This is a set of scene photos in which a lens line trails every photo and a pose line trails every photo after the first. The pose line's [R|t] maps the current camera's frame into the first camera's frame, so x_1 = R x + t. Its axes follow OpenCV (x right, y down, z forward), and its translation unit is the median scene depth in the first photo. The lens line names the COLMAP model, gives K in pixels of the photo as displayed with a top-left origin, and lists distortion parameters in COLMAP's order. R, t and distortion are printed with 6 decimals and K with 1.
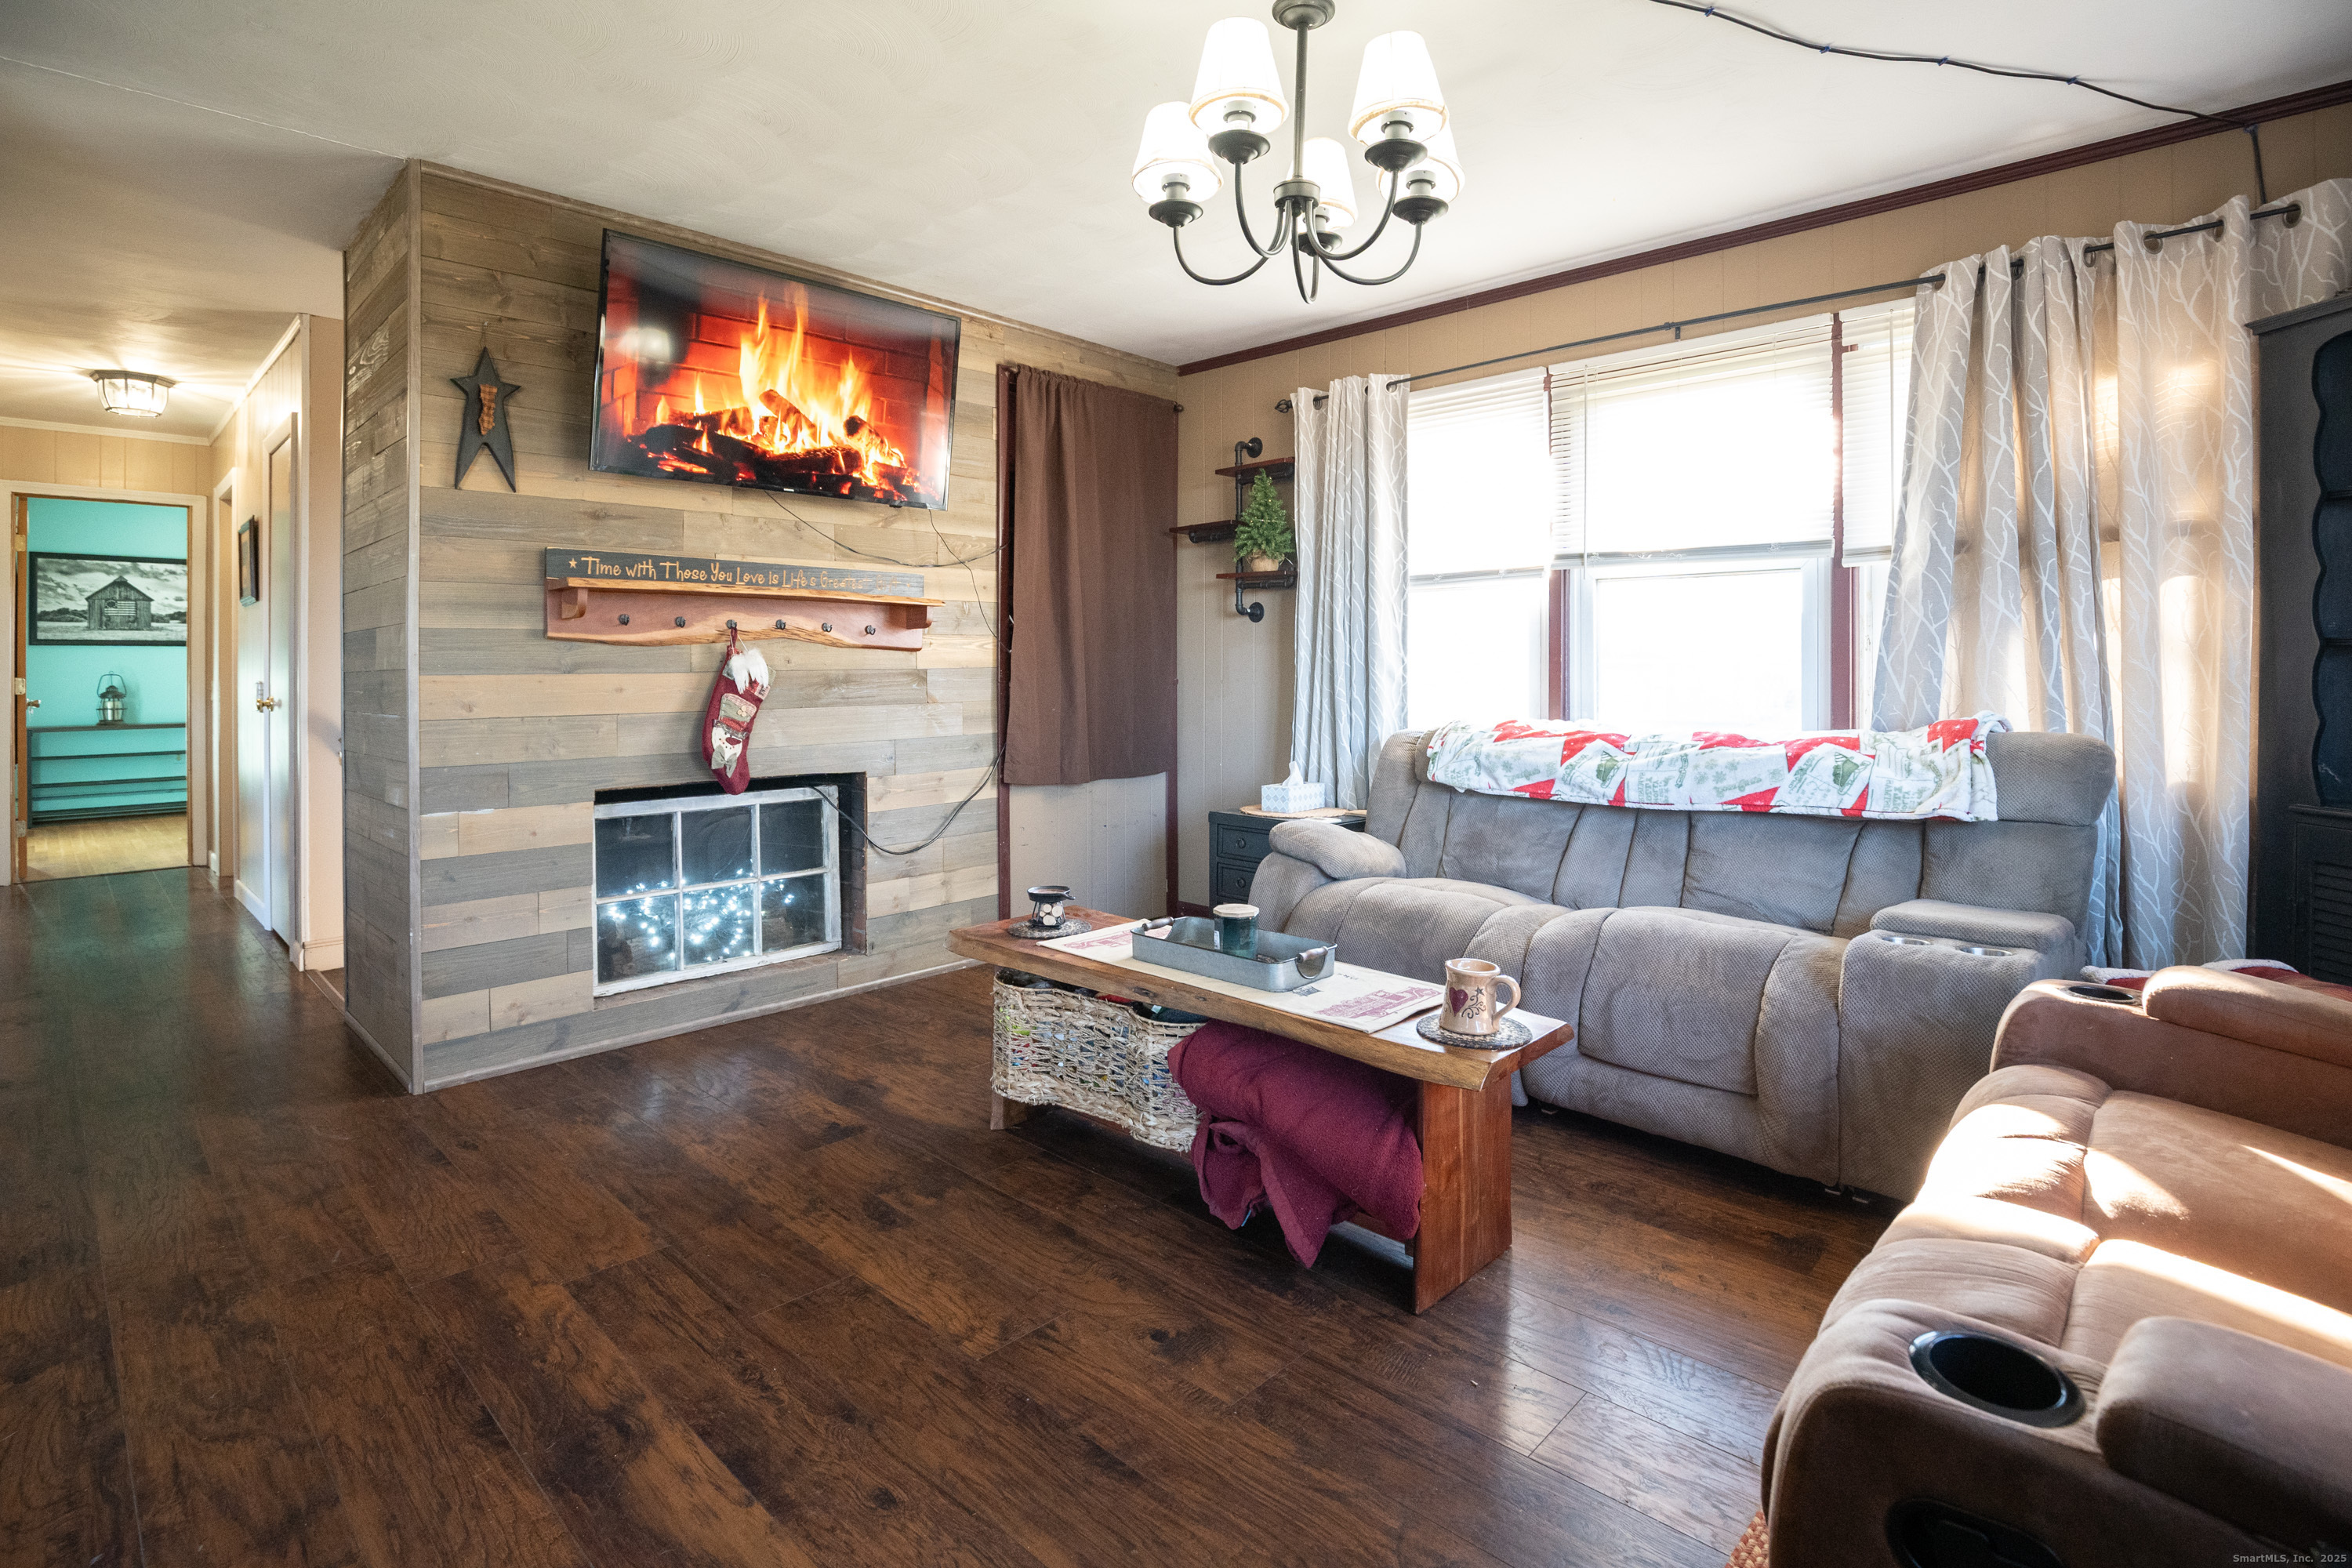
lens RADIAL K [[1150.4, 0, 1175.6], [0, 1150.4, 675.4], [0, 0, 1]] dist [-0.072092, 0.024552]
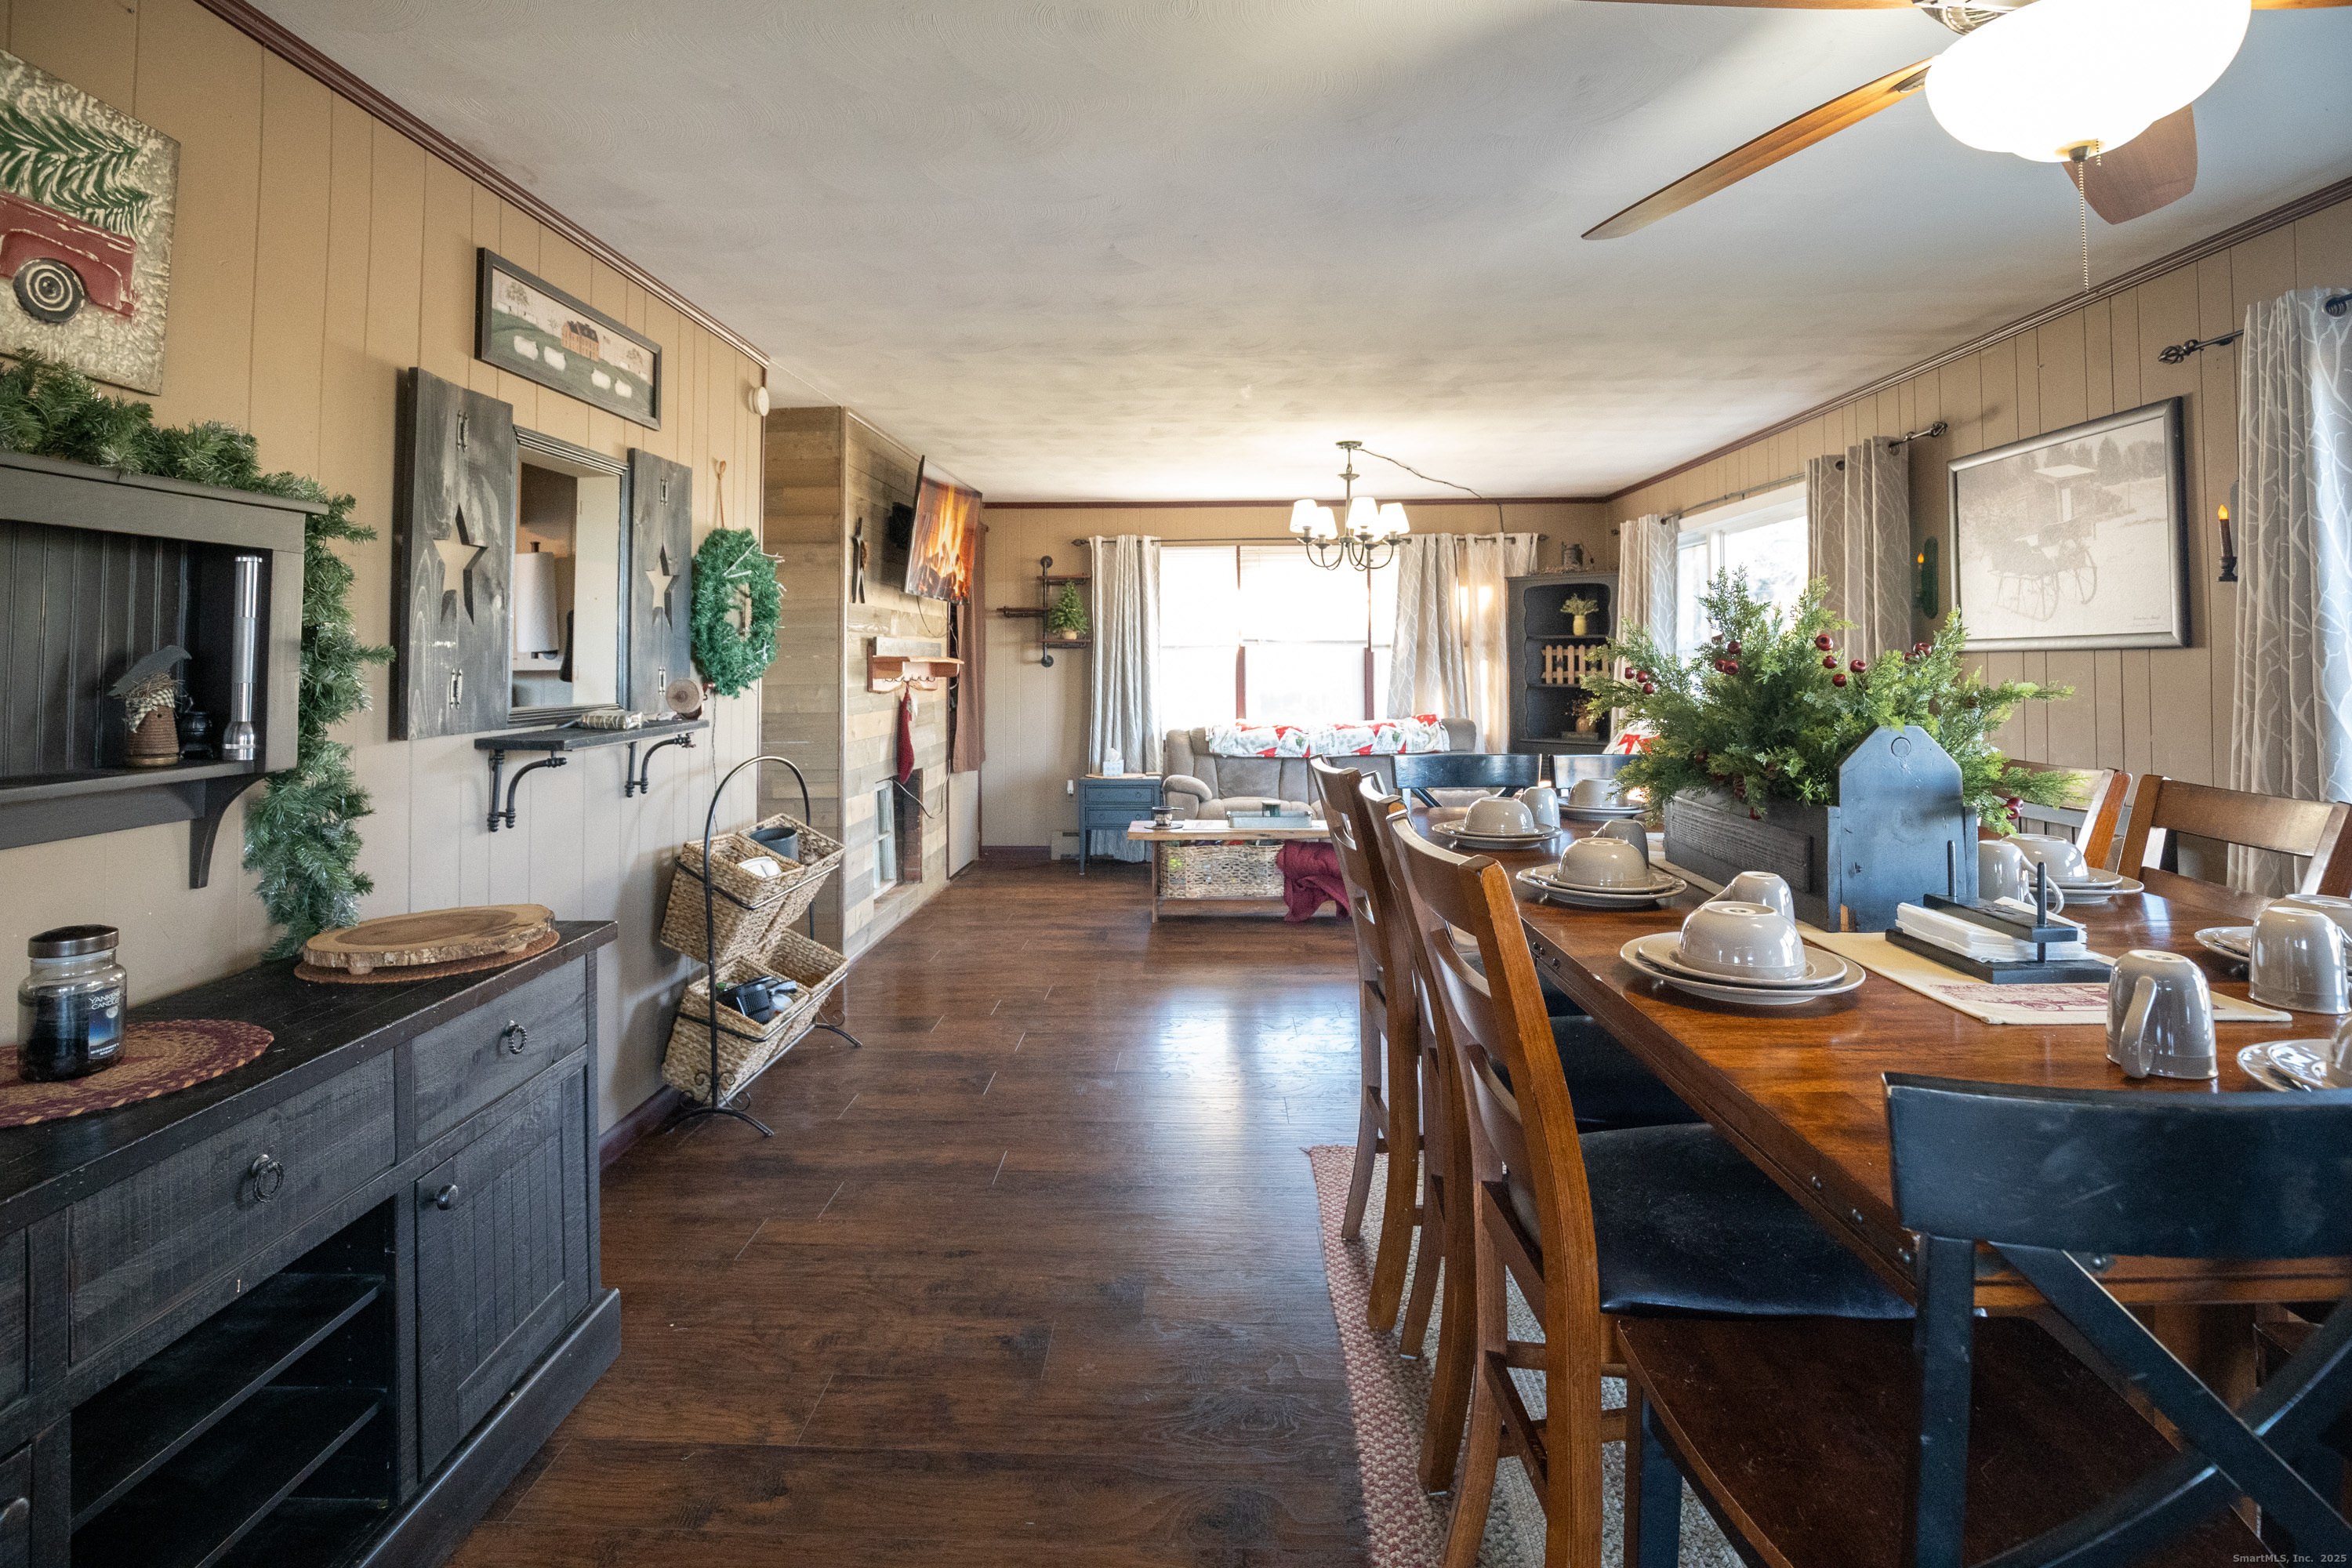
lens RADIAL K [[1150.4, 0, 1175.6], [0, 1150.4, 675.4], [0, 0, 1]] dist [-0.072092, 0.024552]
pose [[0.743377, -0.010891, 0.668784, -1.436021], [0.008535, 0.999940, 0.006797, -0.070851], [-0.668818, 0.000656, 0.743426, -0.572244]]
